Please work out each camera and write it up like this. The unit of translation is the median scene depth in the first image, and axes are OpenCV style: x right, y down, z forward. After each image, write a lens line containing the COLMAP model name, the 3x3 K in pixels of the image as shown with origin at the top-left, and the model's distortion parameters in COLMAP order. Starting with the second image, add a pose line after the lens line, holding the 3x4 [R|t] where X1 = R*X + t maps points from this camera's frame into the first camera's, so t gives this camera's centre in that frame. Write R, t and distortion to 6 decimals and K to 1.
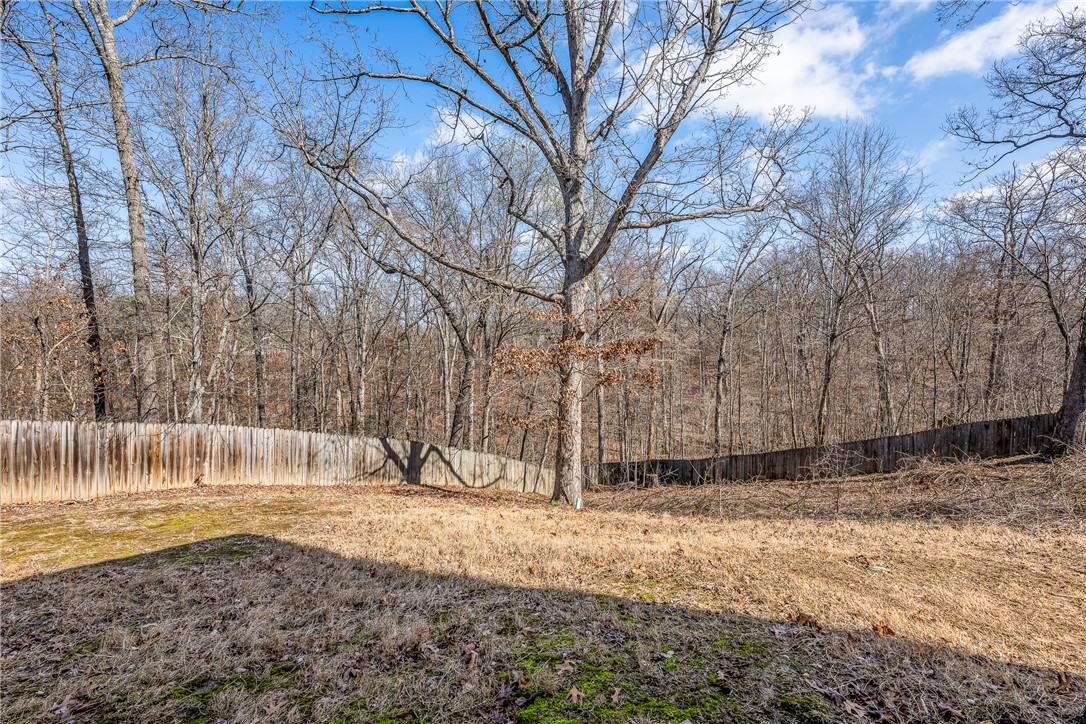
lens RADIAL K [[453.7, 0, 564.3], [0, 453.7, 363.7], [0, 0, 1]] dist [-0.000741, 0.000036]
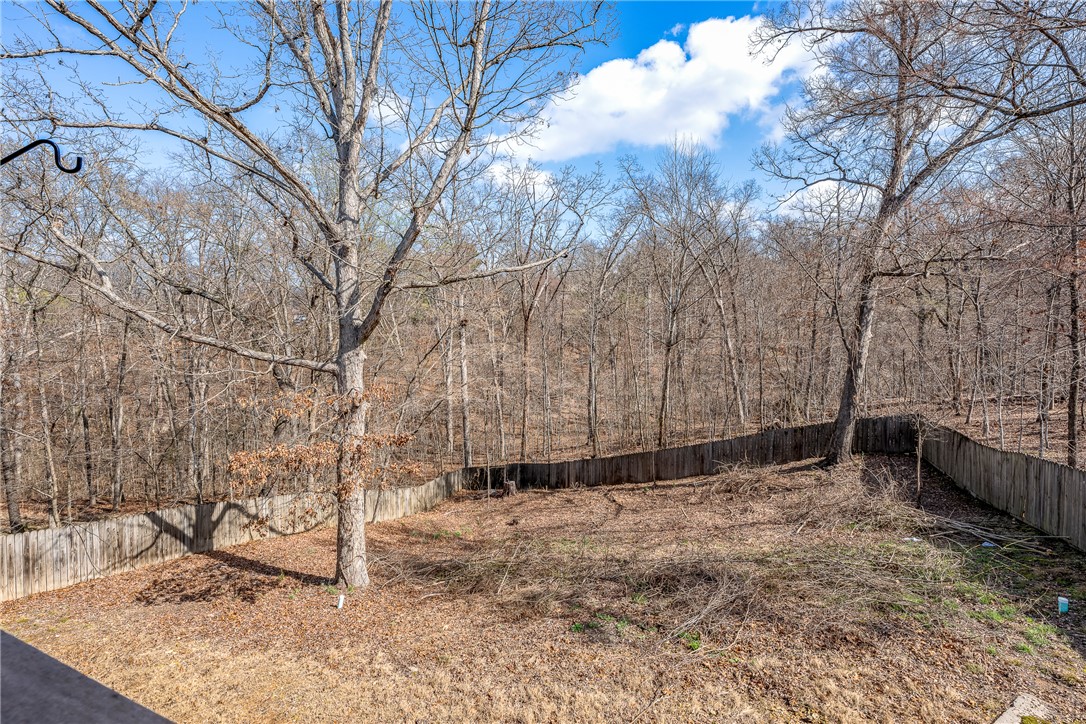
lens RADIAL K [[459.0, 0, 542.0], [0, 459.0, 354.0], [0, 0, 1]] dist [0.000061, 0.000267]
pose [[0.981819, -0.027544, 0.187810, 0.232385], [0.022243, 0.999294, 0.030278, -0.191742], [-0.188512, -0.025550, 0.981739, -0.001153]]
